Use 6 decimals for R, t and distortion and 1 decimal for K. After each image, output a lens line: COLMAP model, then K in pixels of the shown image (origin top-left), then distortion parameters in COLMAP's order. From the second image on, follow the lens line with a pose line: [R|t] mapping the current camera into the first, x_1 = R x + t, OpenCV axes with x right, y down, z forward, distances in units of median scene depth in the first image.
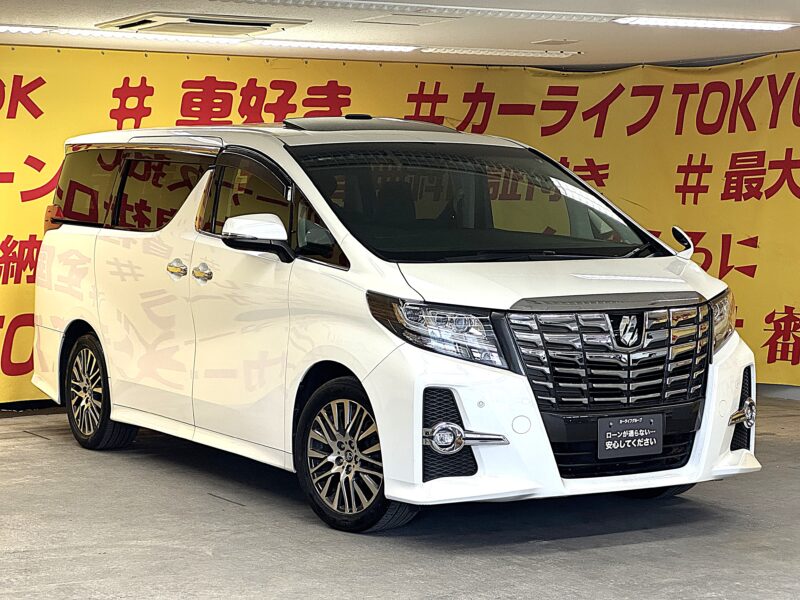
lens RADIAL K [[1795.0, 0, 398.8], [0, 1795.0, 300.0], [0, 0, 1]] dist [0.133526, 0.000000]
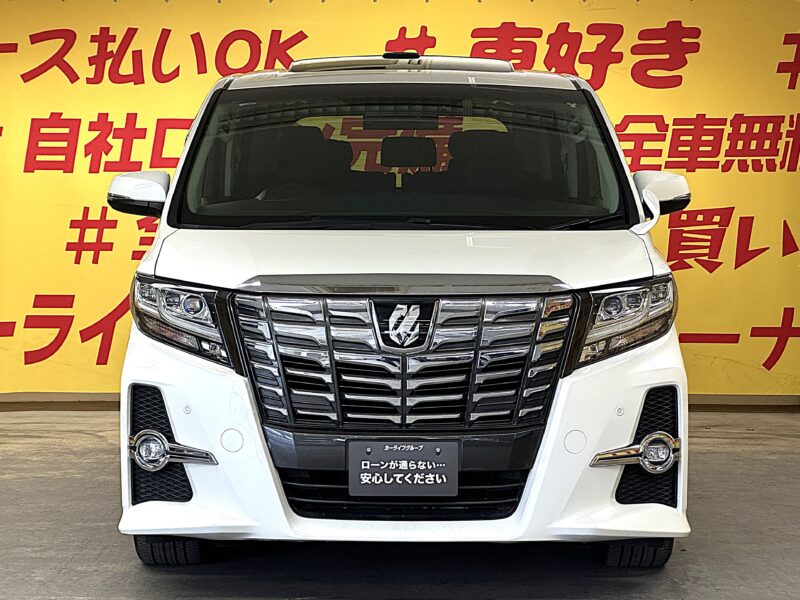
lens RADIAL K [[1943.7, 0, 395.1], [0, 1943.7, 303.4], [0, 0, 1]] dist [0.089426, 0.000000]
pose [[0.850666, 0.033893, -0.524613, 0.532918], [-0.034219, 0.999373, 0.009079, 0.001174], [0.524592, 0.010228, 0.851292, 0.317829]]
